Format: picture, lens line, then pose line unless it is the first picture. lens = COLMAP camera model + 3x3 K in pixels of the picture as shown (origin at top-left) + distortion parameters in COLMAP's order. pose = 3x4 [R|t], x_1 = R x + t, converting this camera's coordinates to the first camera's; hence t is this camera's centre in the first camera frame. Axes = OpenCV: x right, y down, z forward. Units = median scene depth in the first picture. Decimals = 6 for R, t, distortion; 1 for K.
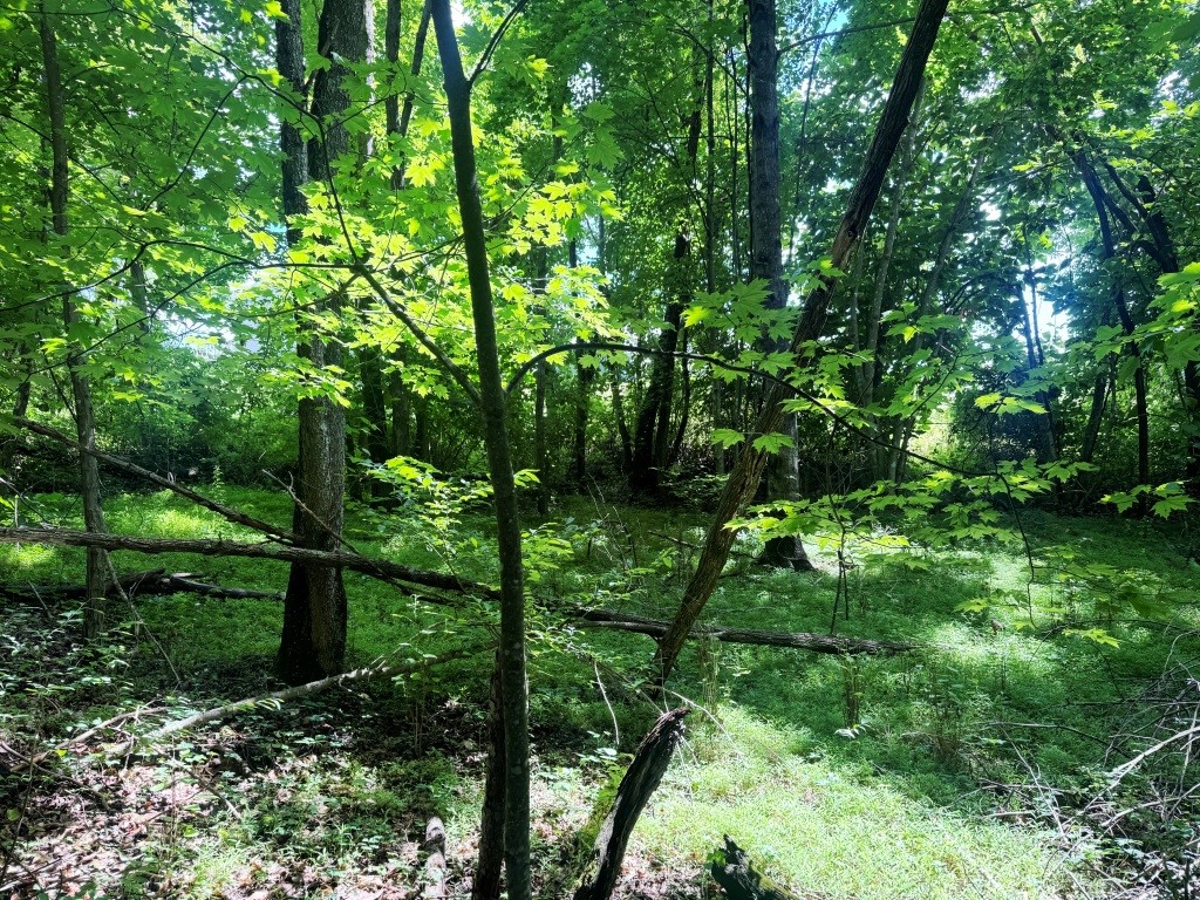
lens RADIAL K [[840.2, 0, 604.4], [0, 840.2, 451.3], [0, 0, 1]] dist [0.030549, -0.033684]
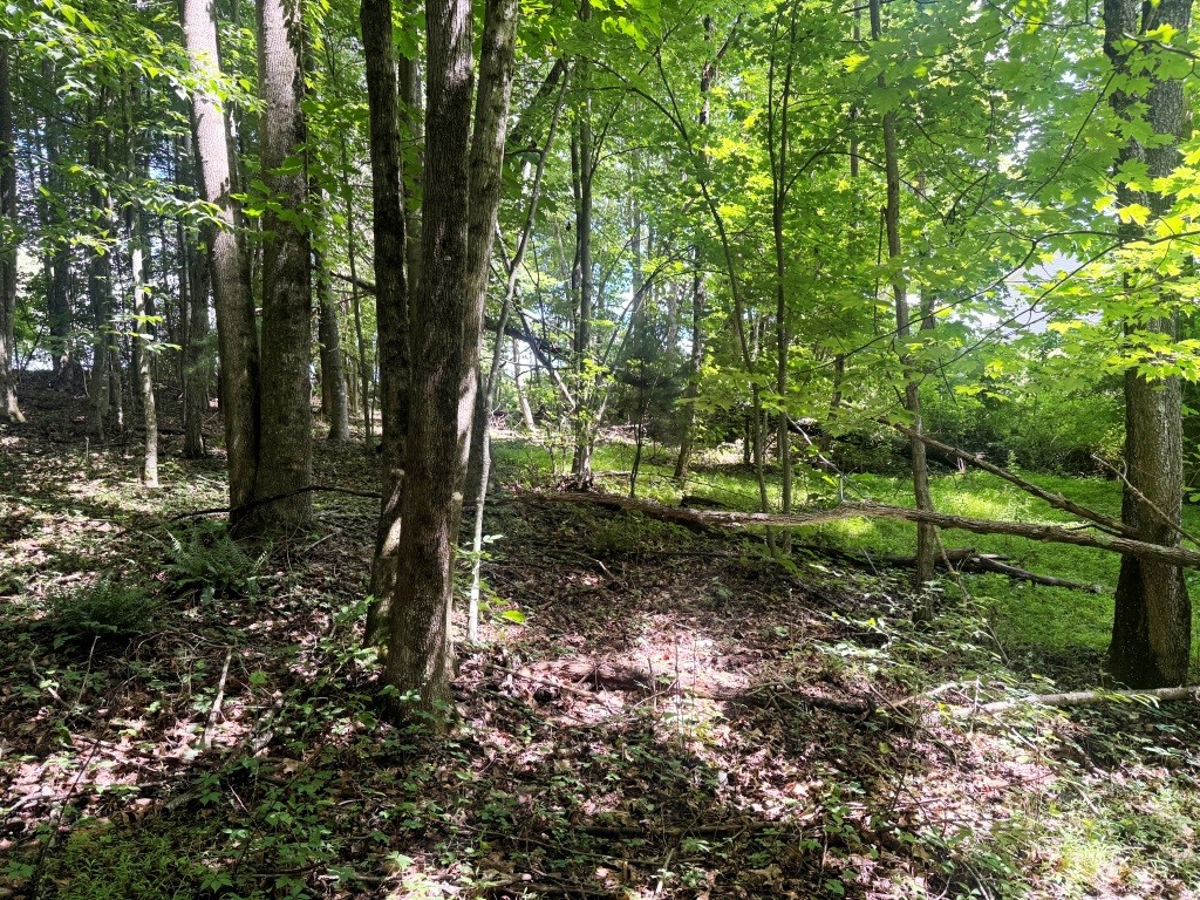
lens RADIAL K [[840.2, 0, 603.3], [0, 840.2, 449.1], [0, 0, 1]] dist [0.030549, -0.033684]
pose [[0.677169, 0.003226, -0.735820, -0.088672], [0.009830, 0.999861, 0.013430, -0.004156], [0.735762, -0.016327, 0.677044, -0.065813]]
